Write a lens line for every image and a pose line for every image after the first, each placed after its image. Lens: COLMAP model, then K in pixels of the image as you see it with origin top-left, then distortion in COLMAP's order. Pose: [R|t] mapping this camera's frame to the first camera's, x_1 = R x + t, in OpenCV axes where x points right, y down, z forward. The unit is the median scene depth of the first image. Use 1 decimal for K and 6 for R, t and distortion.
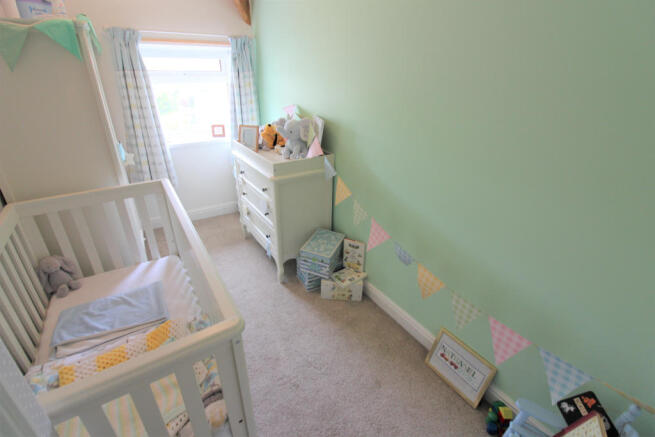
lens RADIAL K [[307.2, 0, 327.5], [0, 307.2, 218.5], [0, 0, 1]] dist [-0.001997, -0.012746]
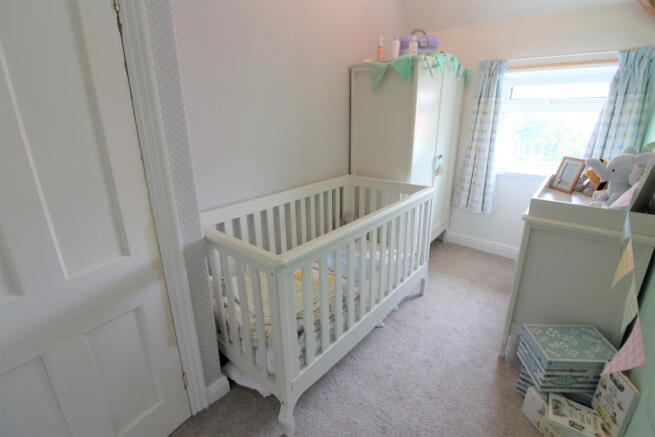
lens RADIAL K [[307.2, 0, 327.5], [0, 307.2, 218.5], [0, 0, 1]] dist [-0.001997, -0.012746]
pose [[0.259628, 0.288035, -0.921753, 0.351883], [-0.418287, 0.893843, 0.161496, -0.038510], [0.870419, 0.343628, 0.352548, 0.273834]]
